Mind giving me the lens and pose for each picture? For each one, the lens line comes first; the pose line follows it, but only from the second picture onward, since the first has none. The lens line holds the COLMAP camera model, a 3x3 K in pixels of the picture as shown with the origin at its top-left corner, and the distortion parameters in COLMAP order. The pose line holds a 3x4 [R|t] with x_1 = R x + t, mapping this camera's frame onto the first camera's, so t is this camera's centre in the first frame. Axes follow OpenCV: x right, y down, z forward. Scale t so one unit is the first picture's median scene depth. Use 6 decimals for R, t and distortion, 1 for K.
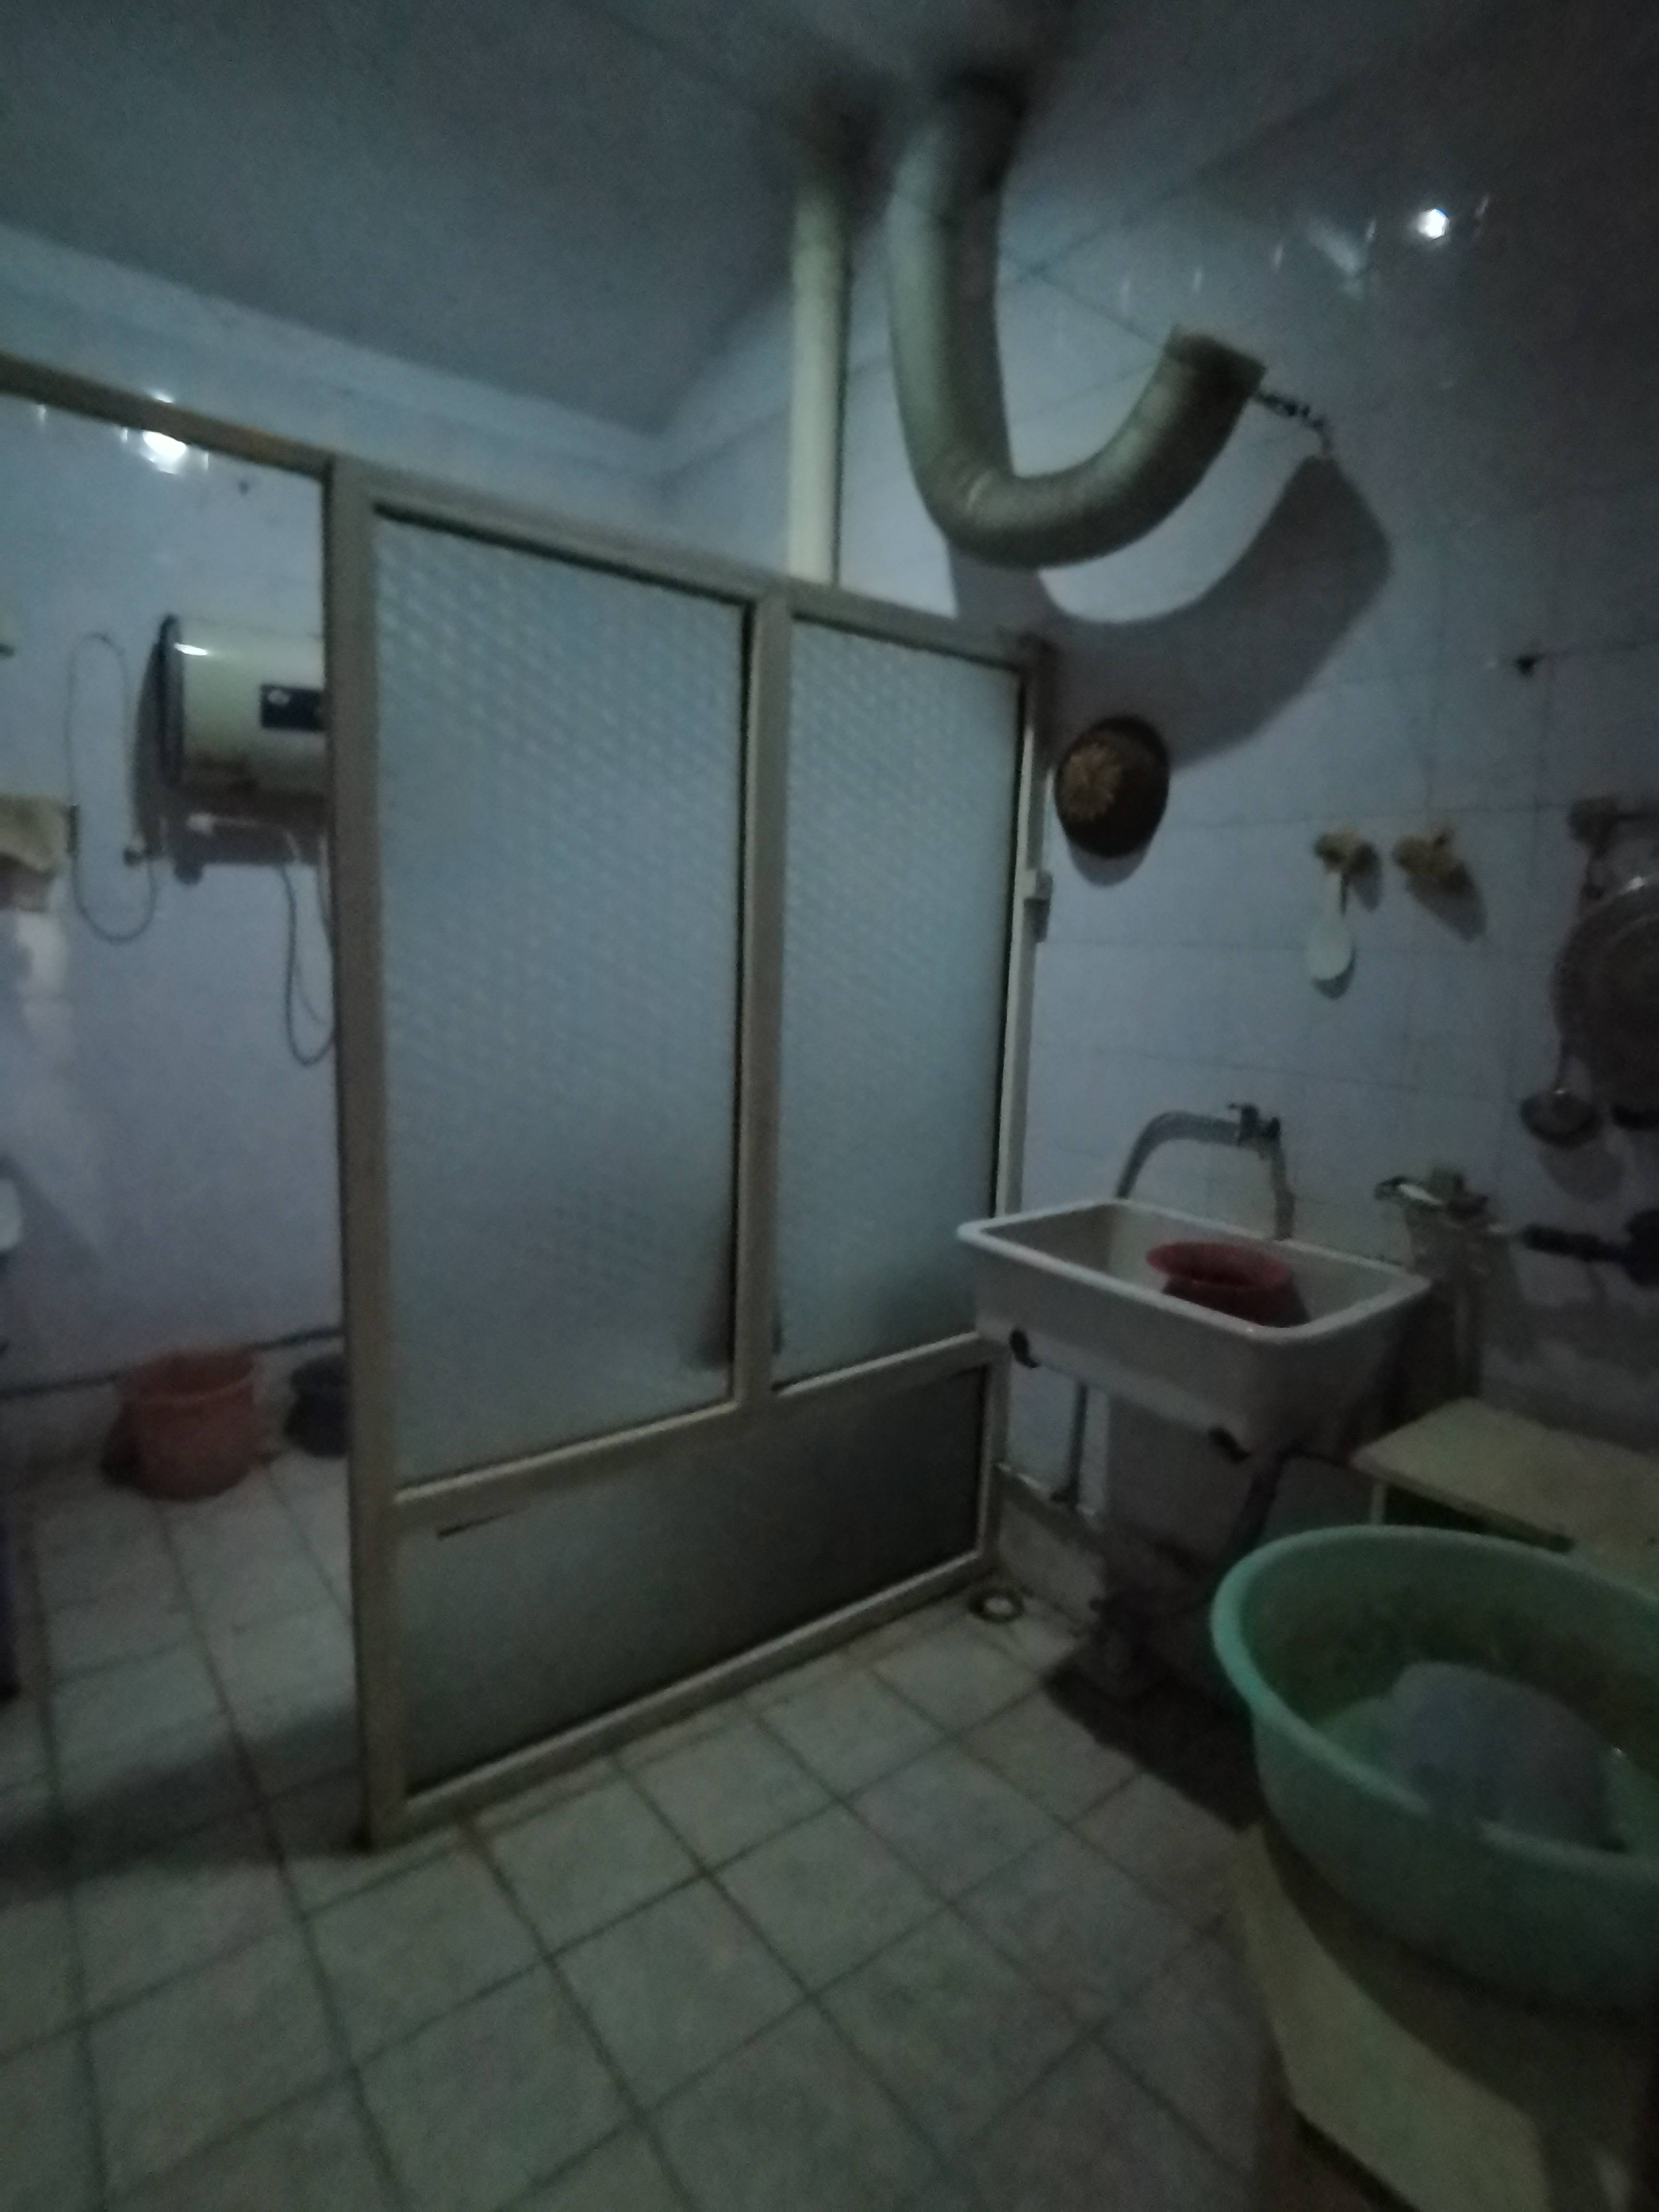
lens RADIAL K [[1094.3, 0, 830.6], [0, 1094.3, 1106.2], [0, 0, 1]] dist [-0.017218, -0.014586]
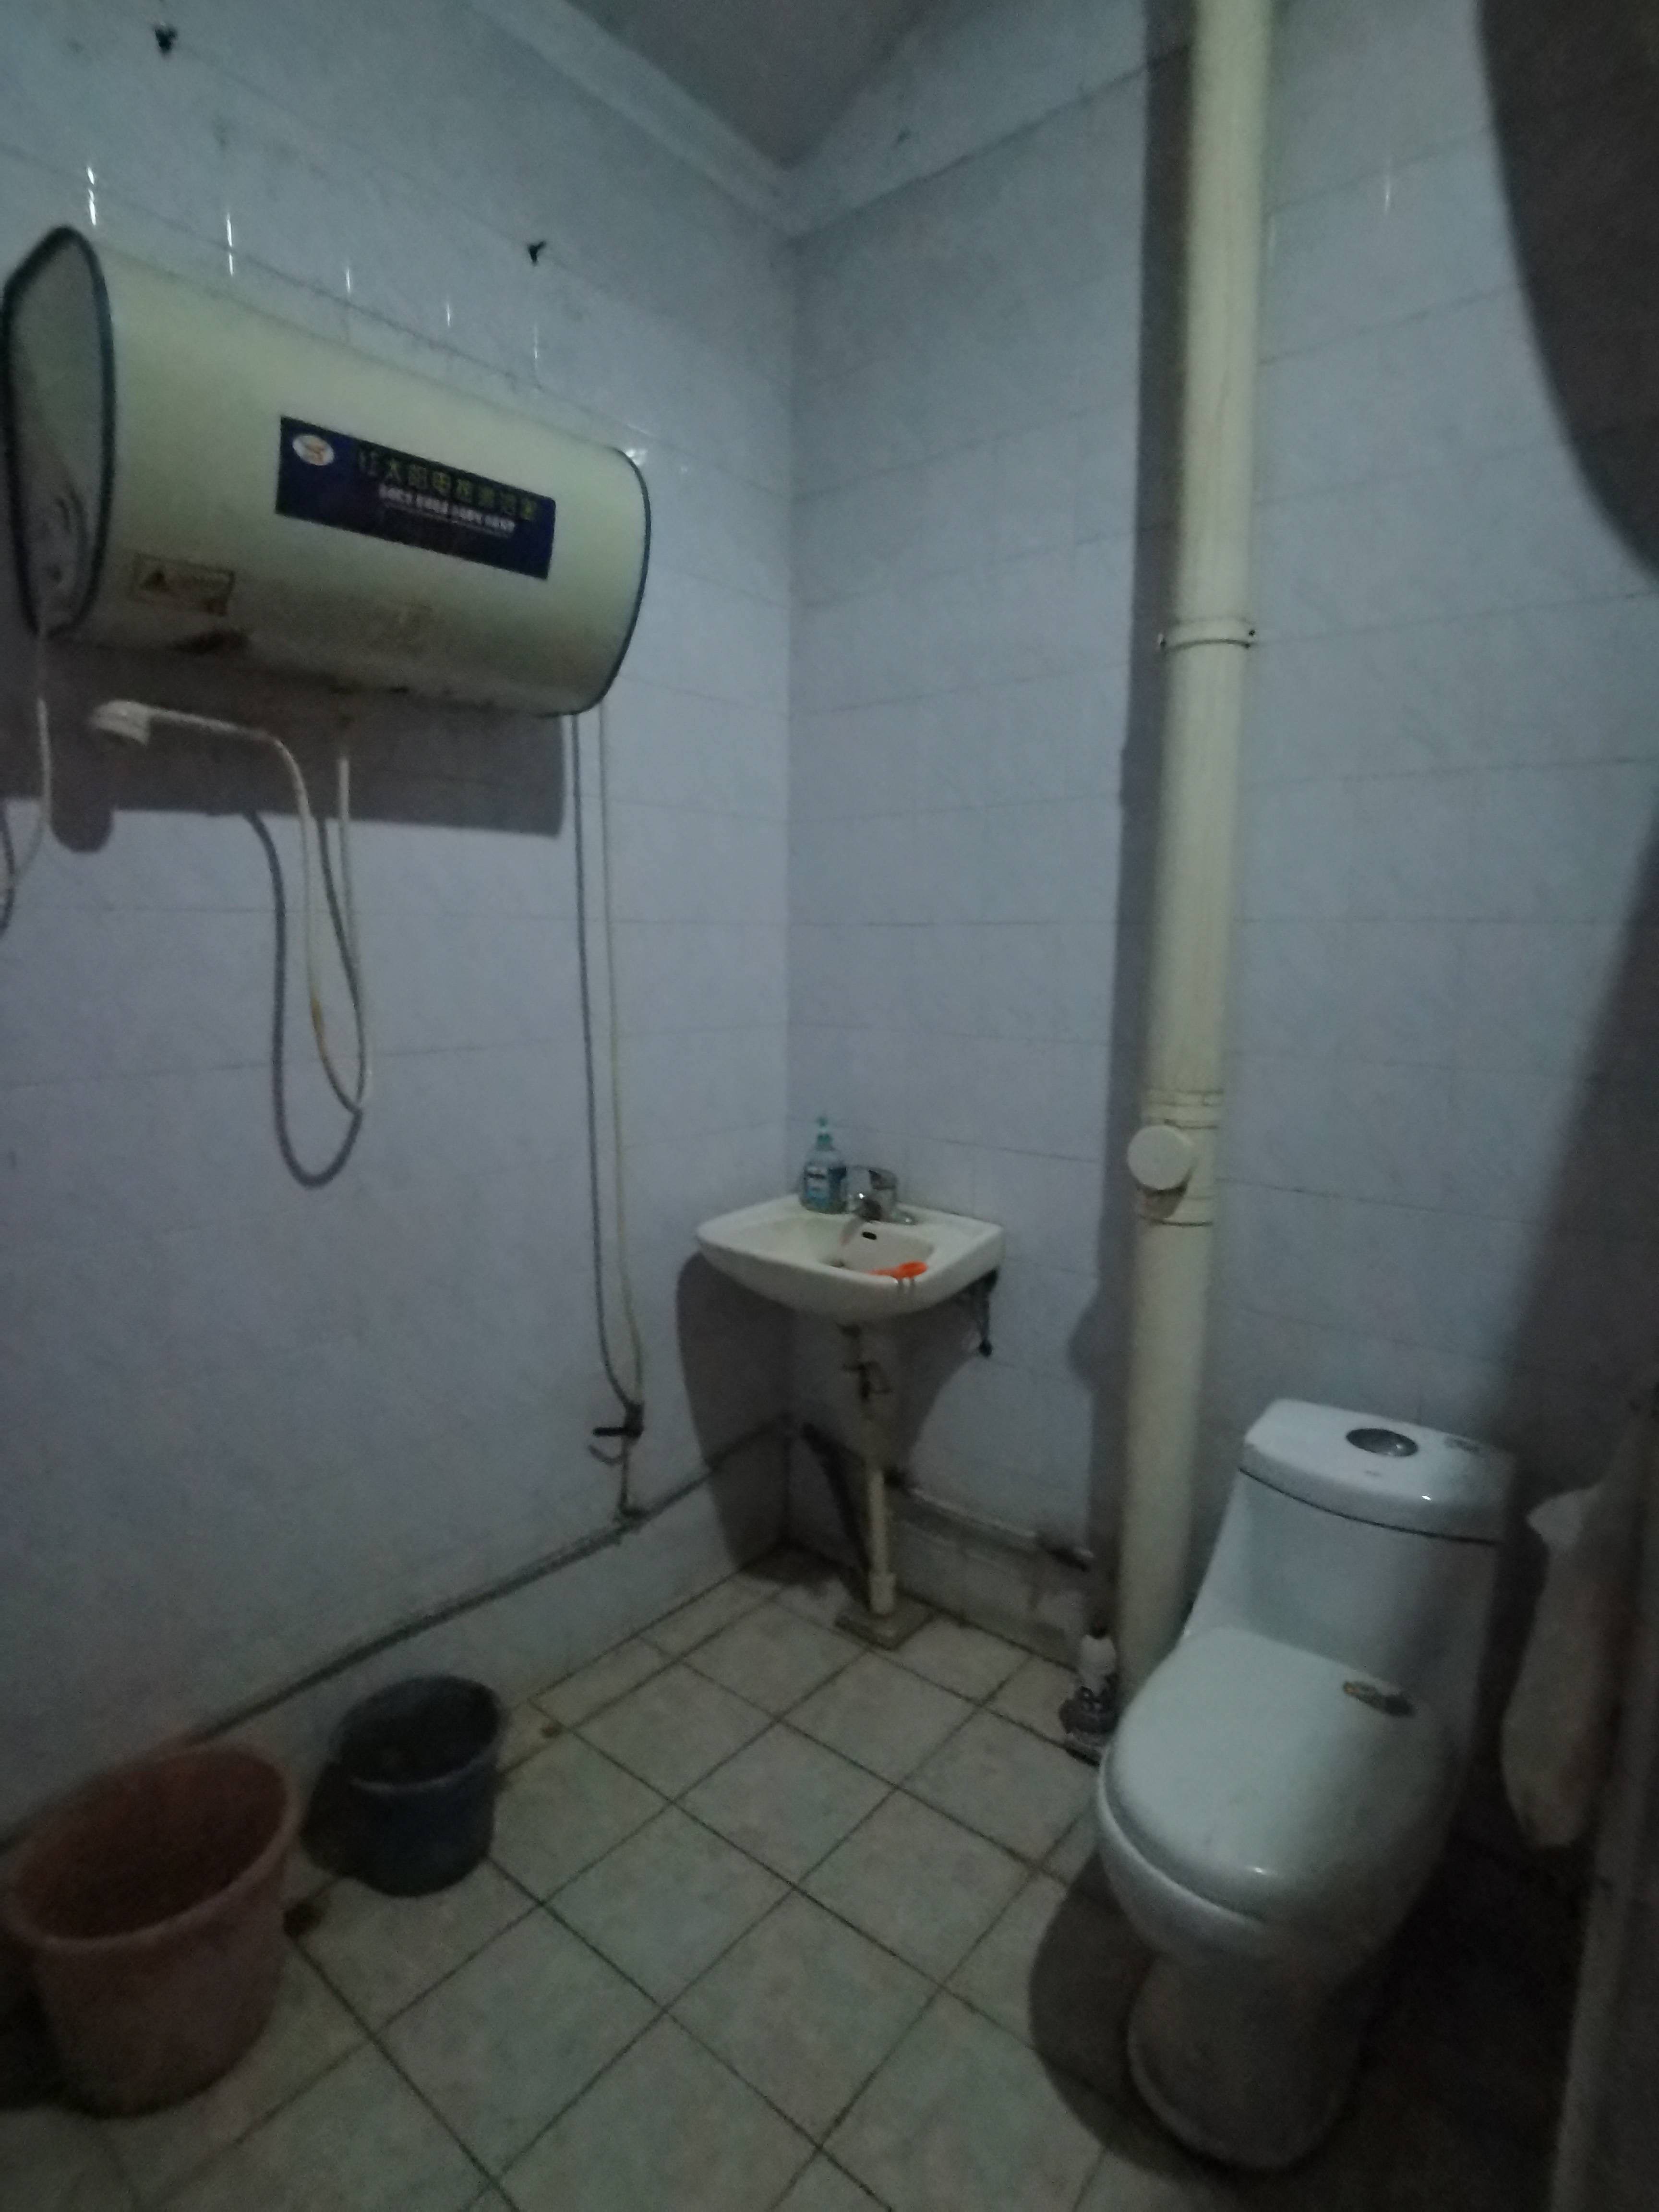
lens RADIAL K [[1094.3, 0, 826.4], [0, 1094.3, 1101.9], [0, 0, 1]] dist [-0.017218, -0.014586]
pose [[0.985930, -0.040198, 0.162253, -0.341820], [0.040549, 0.999177, 0.001149, -0.069749], [-0.162166, 0.005446, 0.986748, 0.446144]]
